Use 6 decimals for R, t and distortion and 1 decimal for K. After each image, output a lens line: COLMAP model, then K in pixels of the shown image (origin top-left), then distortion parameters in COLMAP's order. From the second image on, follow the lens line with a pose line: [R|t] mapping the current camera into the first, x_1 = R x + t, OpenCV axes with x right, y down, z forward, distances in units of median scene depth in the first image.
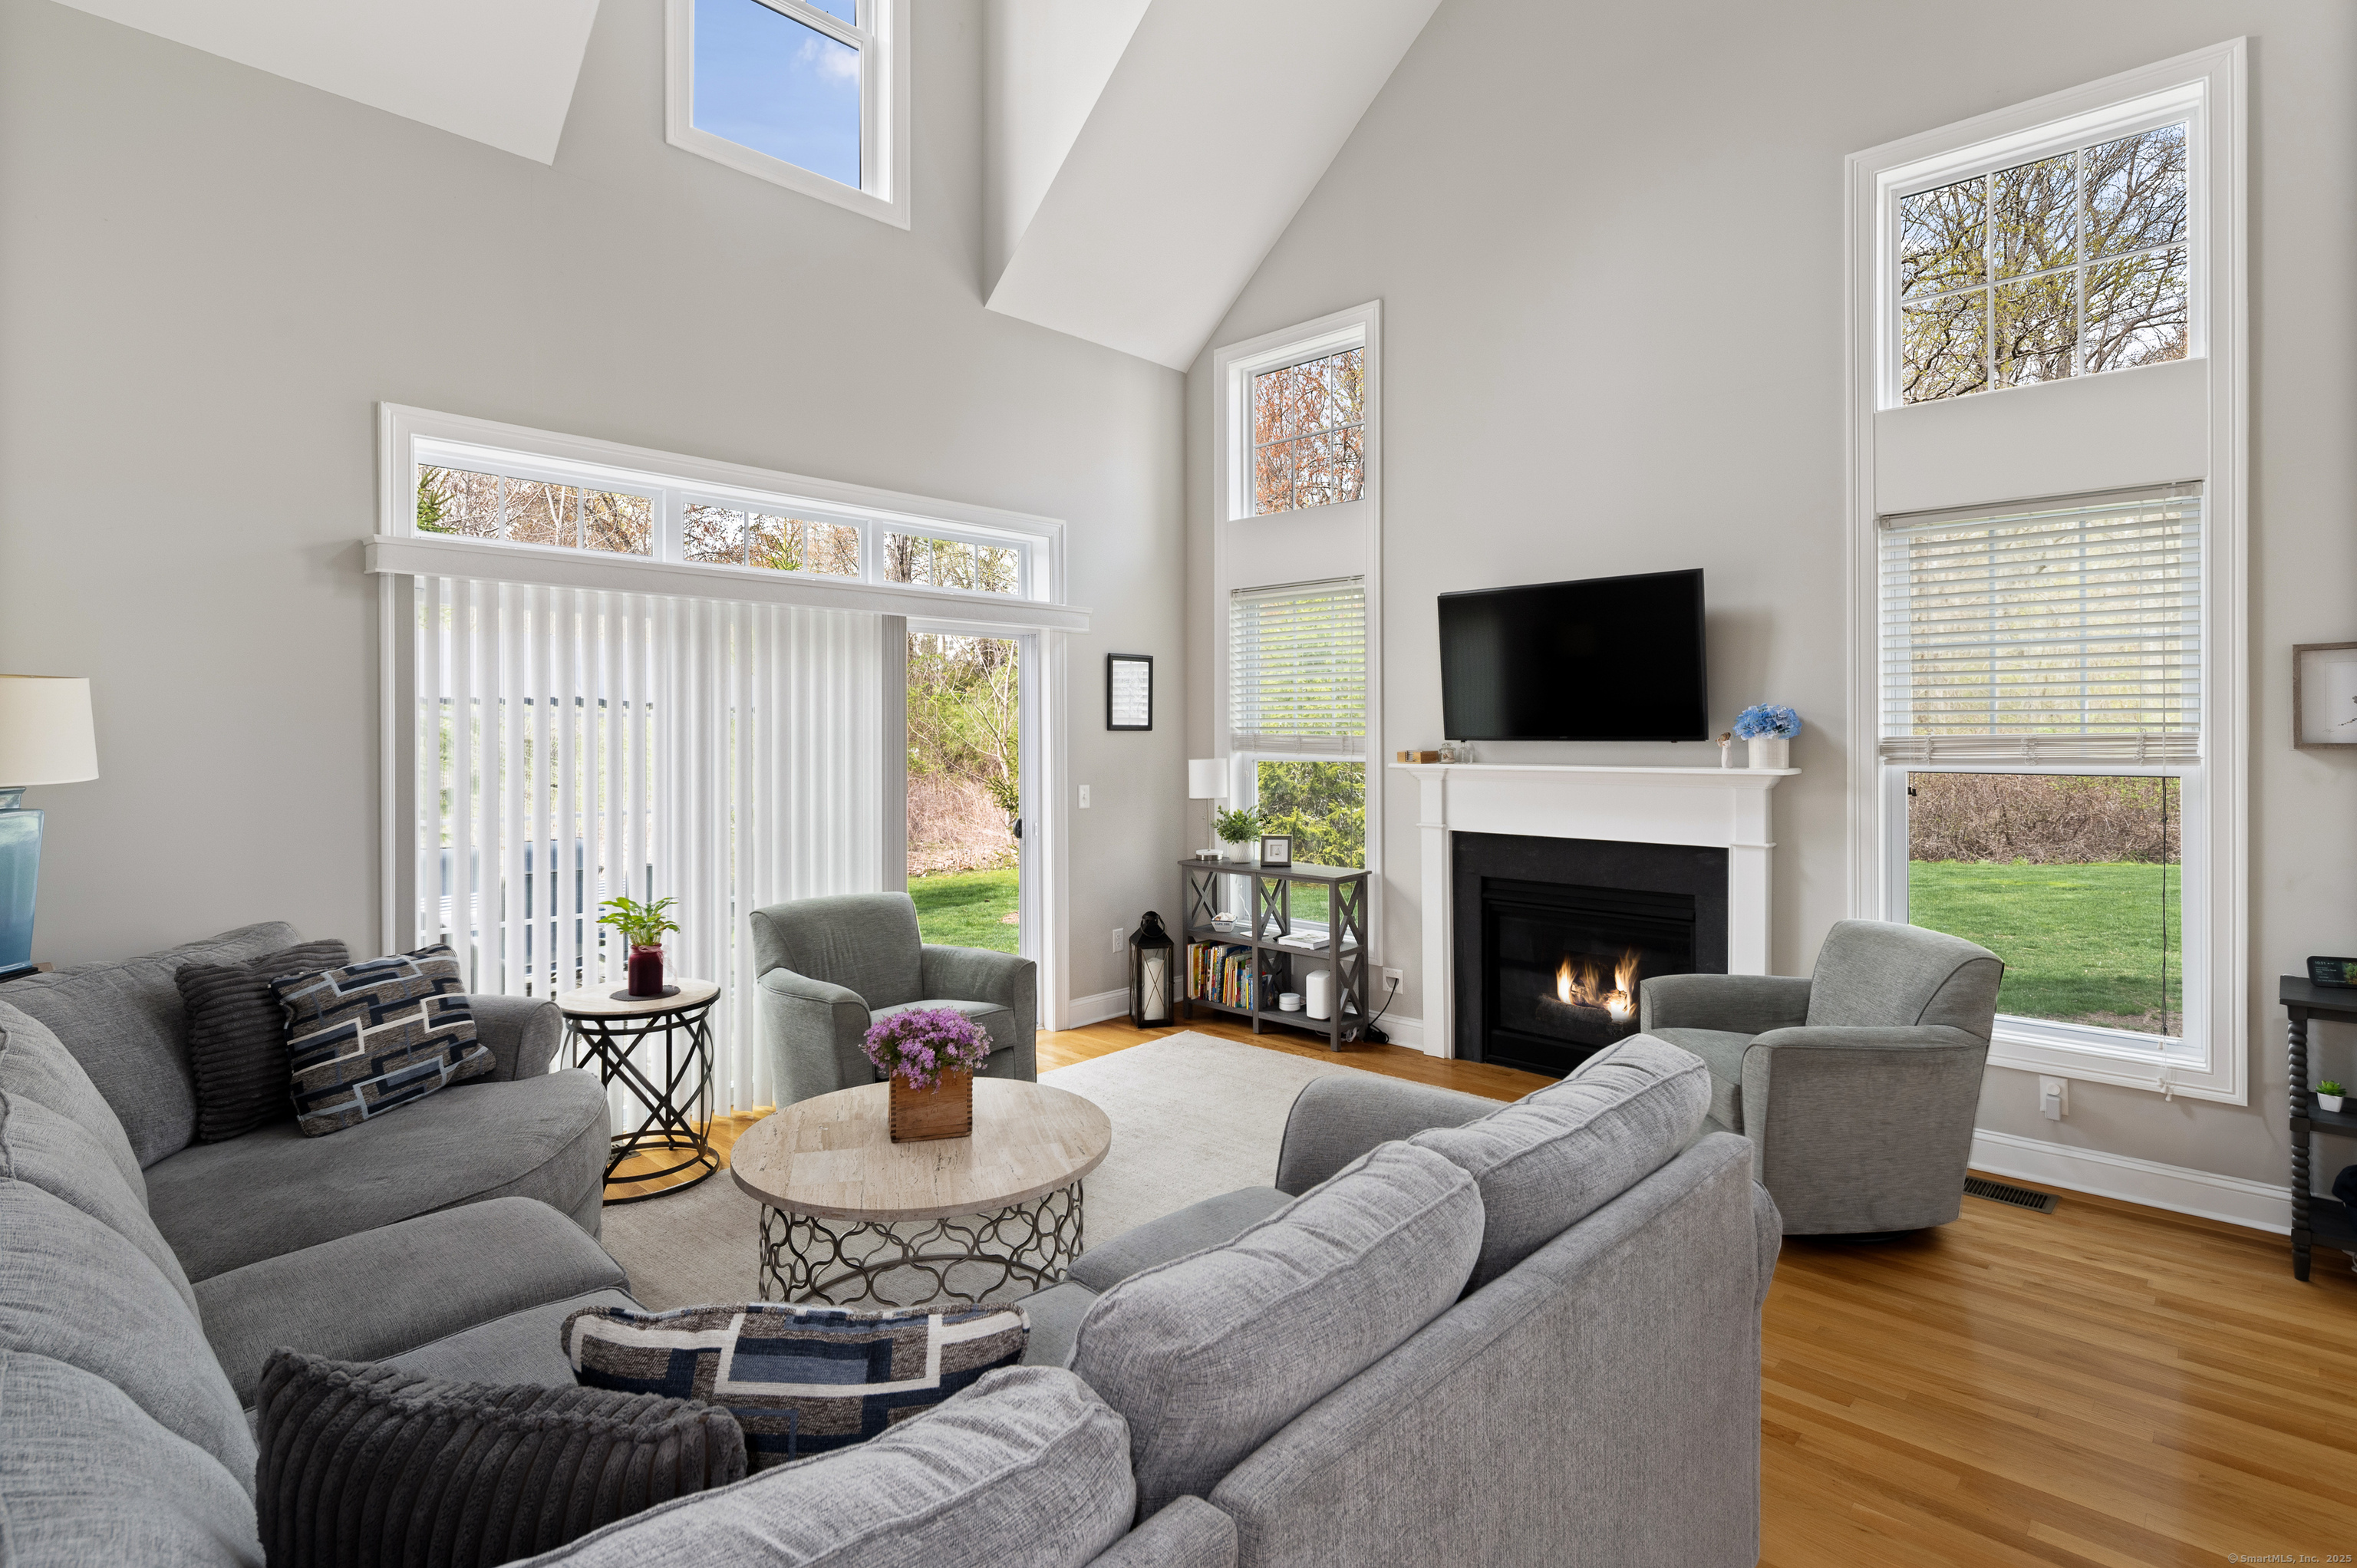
lens RADIAL K [[1146.5, 0, 1153.5], [0, 1146.5, 739.4], [0, 0, 1]] dist [0.002725, -0.002474]
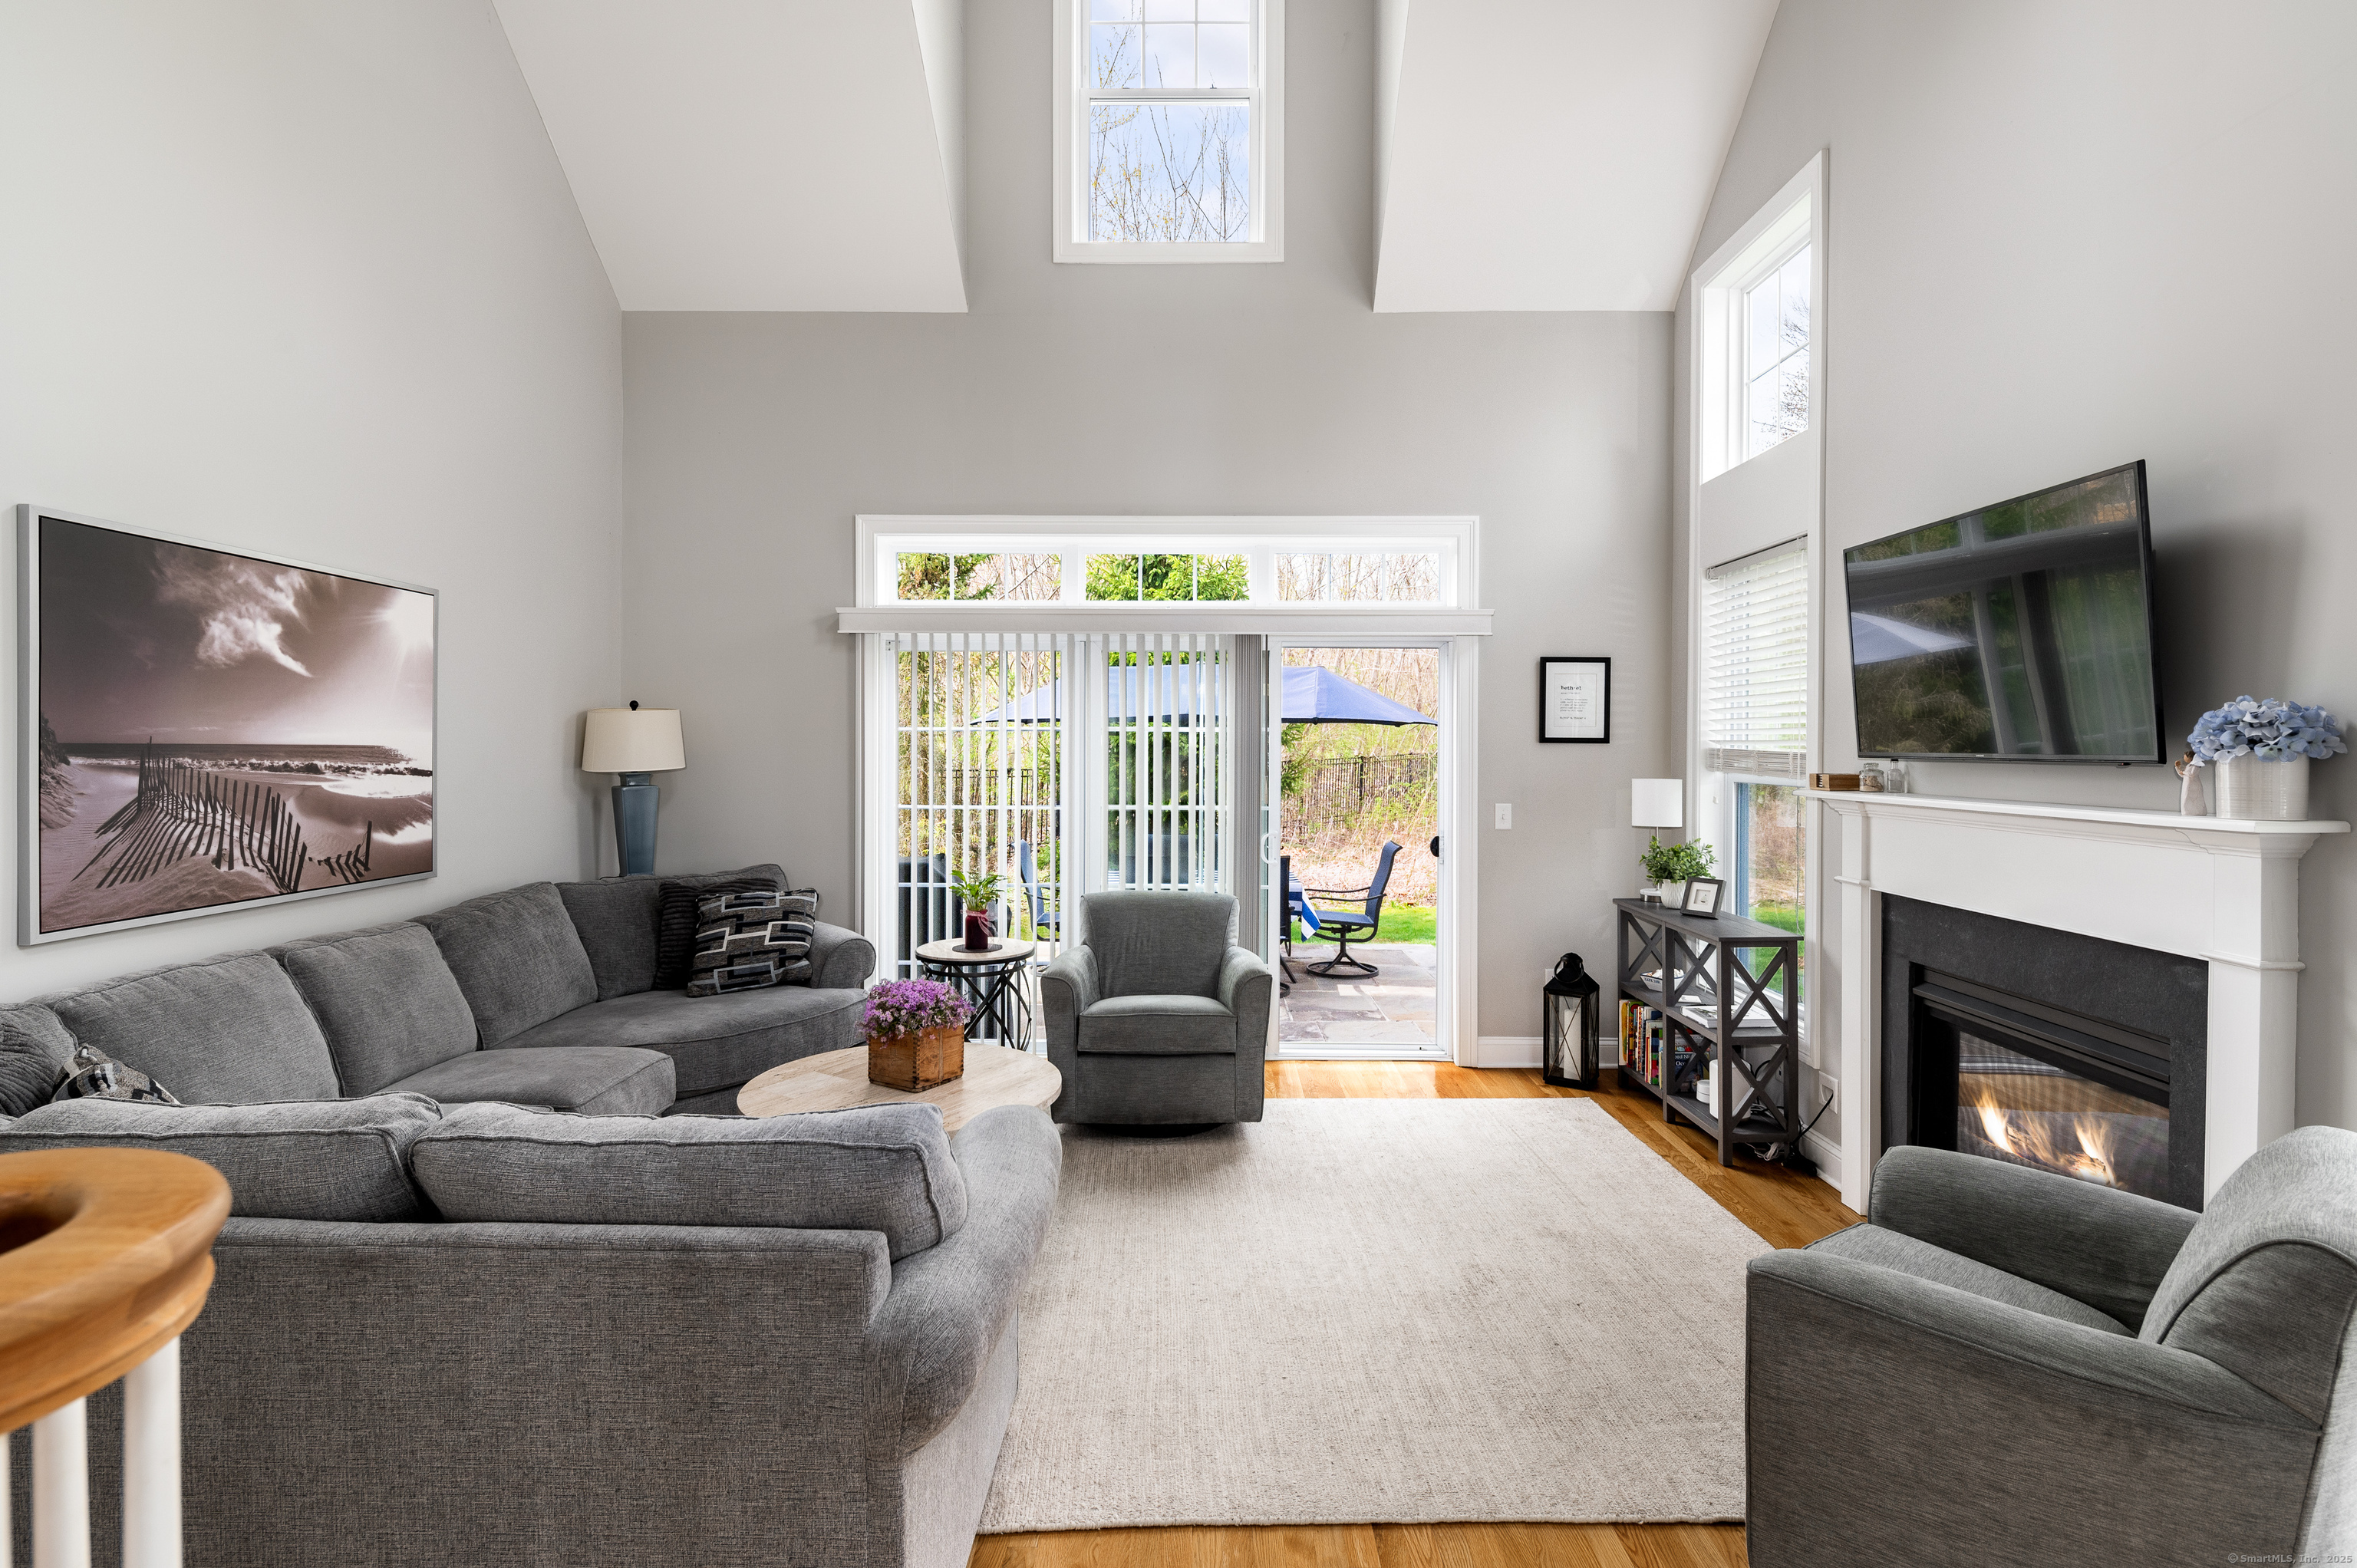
lens RADIAL K [[1146.5, 0, 1199.6], [0, 1146.5, 747.2], [0, 0, 1]] dist [0.002725, -0.002474]
pose [[0.682848, 0.007111, -0.730526, 0.484401], [-0.008789, 0.999960, 0.001518, -0.004066], [0.730507, 0.005384, 0.682883, 0.229561]]
